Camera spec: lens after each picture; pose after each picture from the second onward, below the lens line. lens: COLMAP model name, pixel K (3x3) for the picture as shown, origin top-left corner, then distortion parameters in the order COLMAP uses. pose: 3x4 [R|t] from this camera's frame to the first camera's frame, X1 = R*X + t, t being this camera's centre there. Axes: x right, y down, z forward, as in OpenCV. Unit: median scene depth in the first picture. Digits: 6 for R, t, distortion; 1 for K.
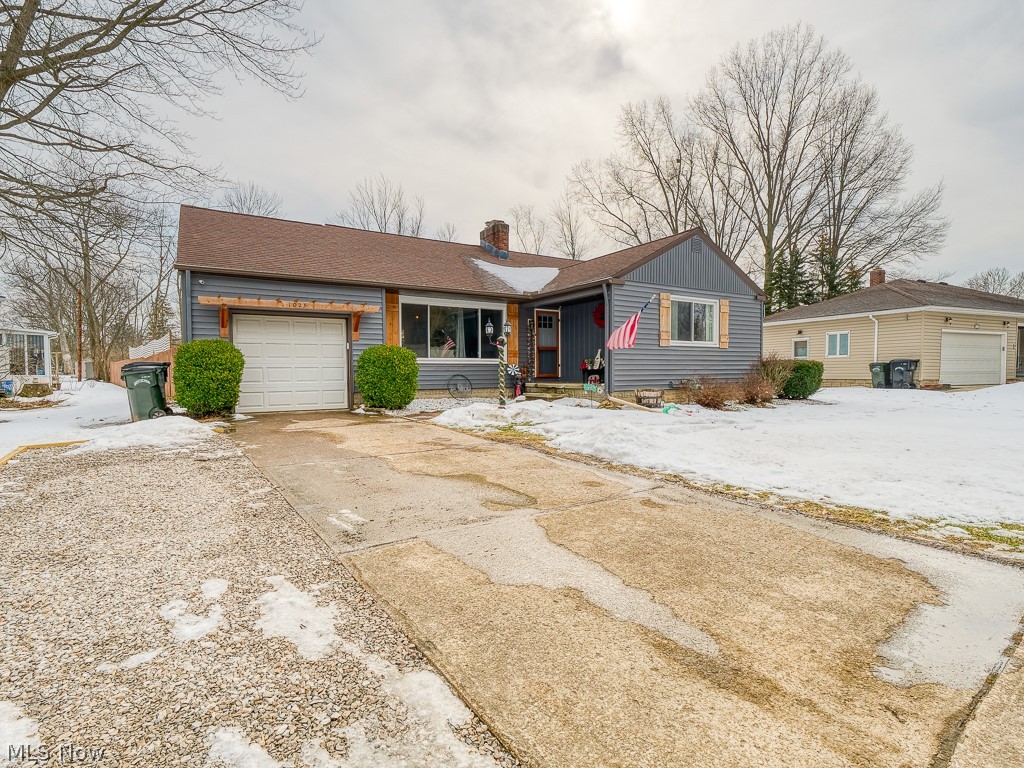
lens RADIAL K [[507.6, 0, 508.6], [0, 507.6, 376.4], [0, 0, 1]] dist [-0.011193, -0.000928]
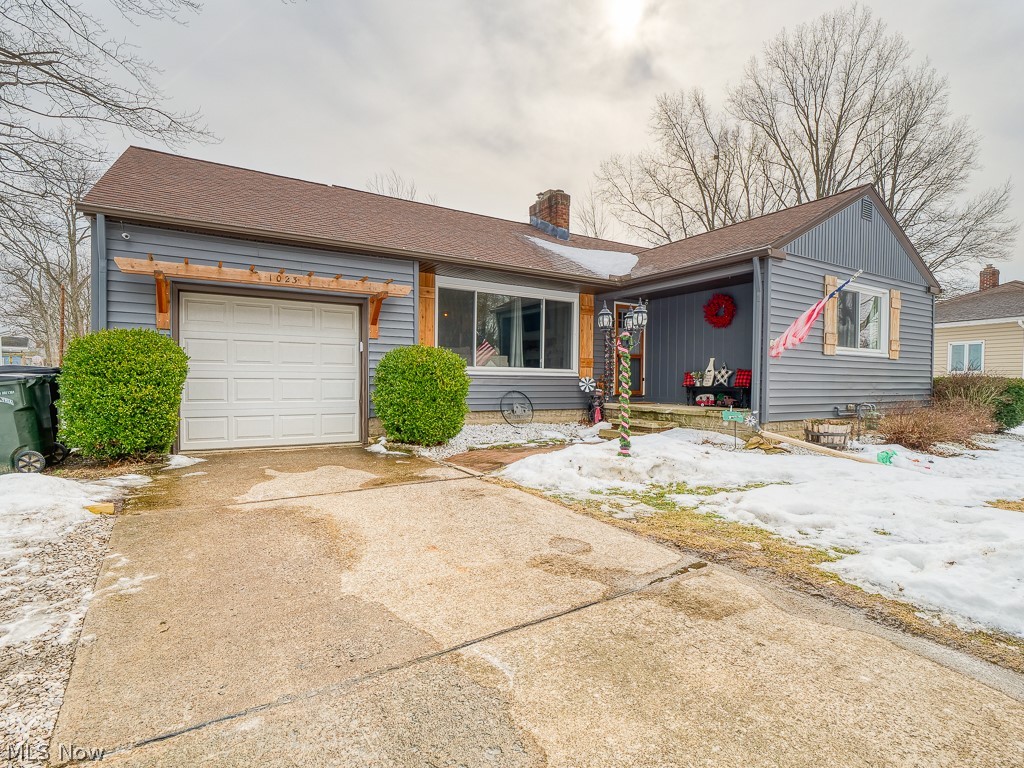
lens RADIAL K [[510.4, 0, 508.0], [0, 510.4, 376.4], [0, 0, 1]] dist [-0.013585, 0.000890]
pose [[0.999785, 0.015109, -0.014207, -0.100678], [-0.015376, 0.999704, -0.018833, -0.010287], [0.013918, 0.019047, 0.999722, 0.294864]]
